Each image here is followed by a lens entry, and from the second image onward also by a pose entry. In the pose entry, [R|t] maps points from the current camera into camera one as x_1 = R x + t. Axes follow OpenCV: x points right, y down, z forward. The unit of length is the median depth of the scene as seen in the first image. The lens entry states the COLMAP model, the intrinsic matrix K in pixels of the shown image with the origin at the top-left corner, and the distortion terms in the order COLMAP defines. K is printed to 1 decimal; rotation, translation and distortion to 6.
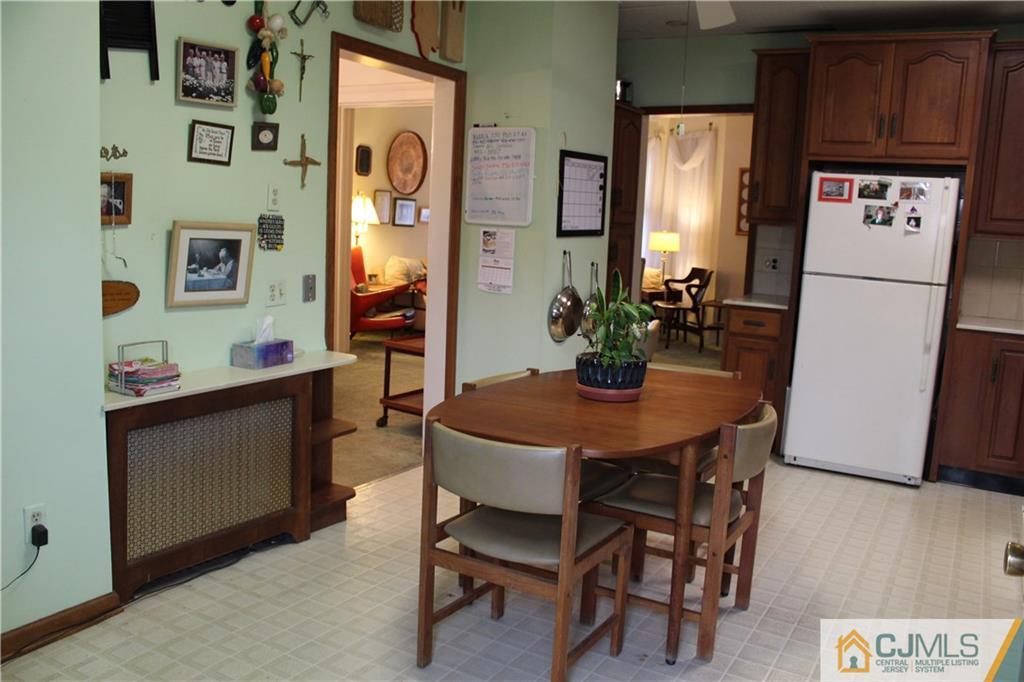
lens RADIAL K [[837.3, 0, 512.0], [0, 837.3, 341.0], [0, 0, 1]] dist [-0.166952, 0.131626]
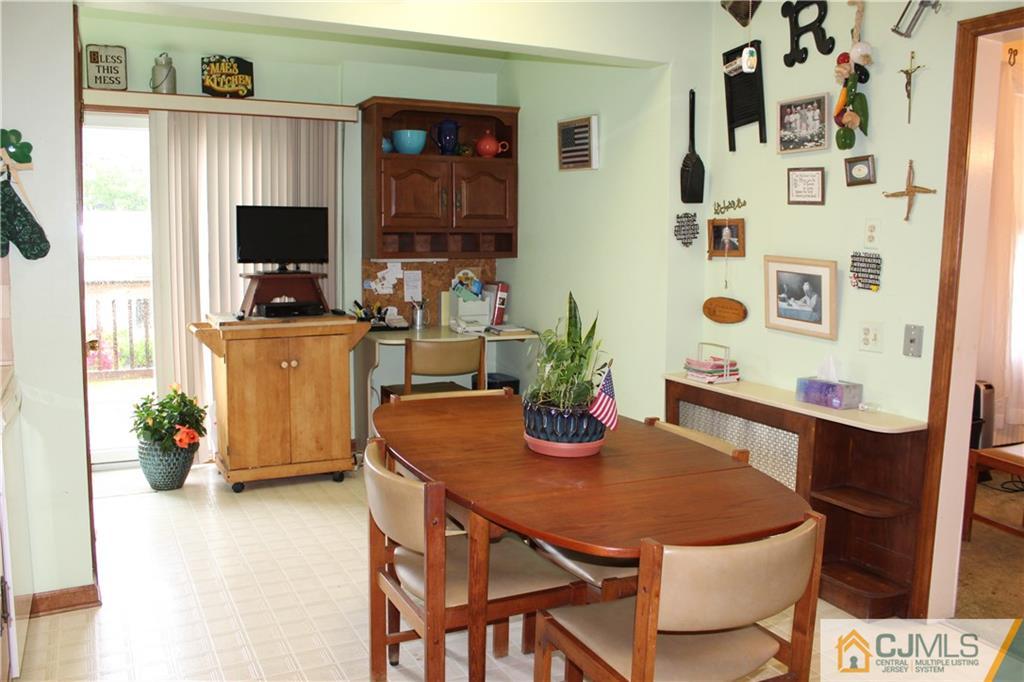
lens RADIAL K [[837.3, 0, 512.0], [0, 837.3, 341.0], [0, 0, 1]] dist [-0.166952, 0.131626]
pose [[-0.520473, 0.053683, -0.852189, 0.773931], [-0.166654, 0.972442, 0.163041, -0.150780], [0.837457, 0.226879, -0.497184, 1.240443]]
